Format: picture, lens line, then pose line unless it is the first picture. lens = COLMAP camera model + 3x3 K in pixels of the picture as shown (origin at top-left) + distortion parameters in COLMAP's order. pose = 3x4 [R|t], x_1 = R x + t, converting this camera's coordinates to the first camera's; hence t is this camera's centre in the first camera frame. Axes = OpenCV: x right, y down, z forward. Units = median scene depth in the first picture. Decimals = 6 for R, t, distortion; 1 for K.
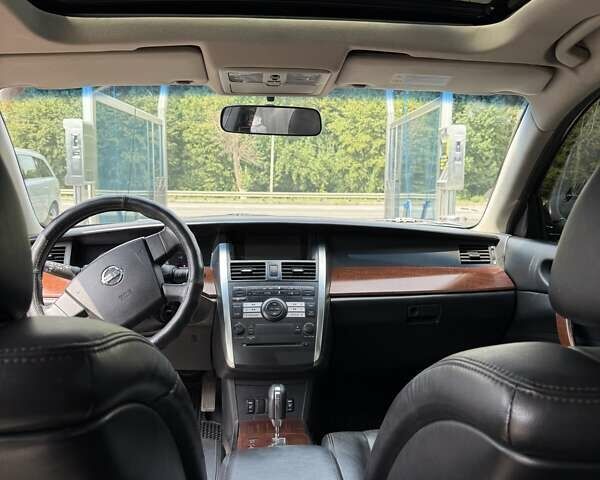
lens RADIAL K [[545.1, 0, 300.8], [0, 545.1, 241.3], [0, 0, 1]] dist [0.056812, 0.000000]
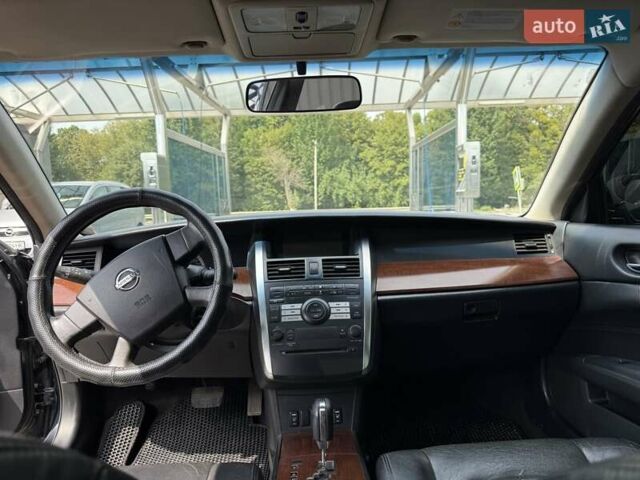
lens RADIAL K [[433.8, 0, 319.7], [0, 433.8, 238.1], [0, 0, 1]] dist [0.029212, -0.007567]
pose [[0.997991, -0.040303, -0.048890, -0.002100], [0.038952, 0.998841, -0.028275, 0.022854], [0.049973, 0.026314, 0.998404, 0.259283]]
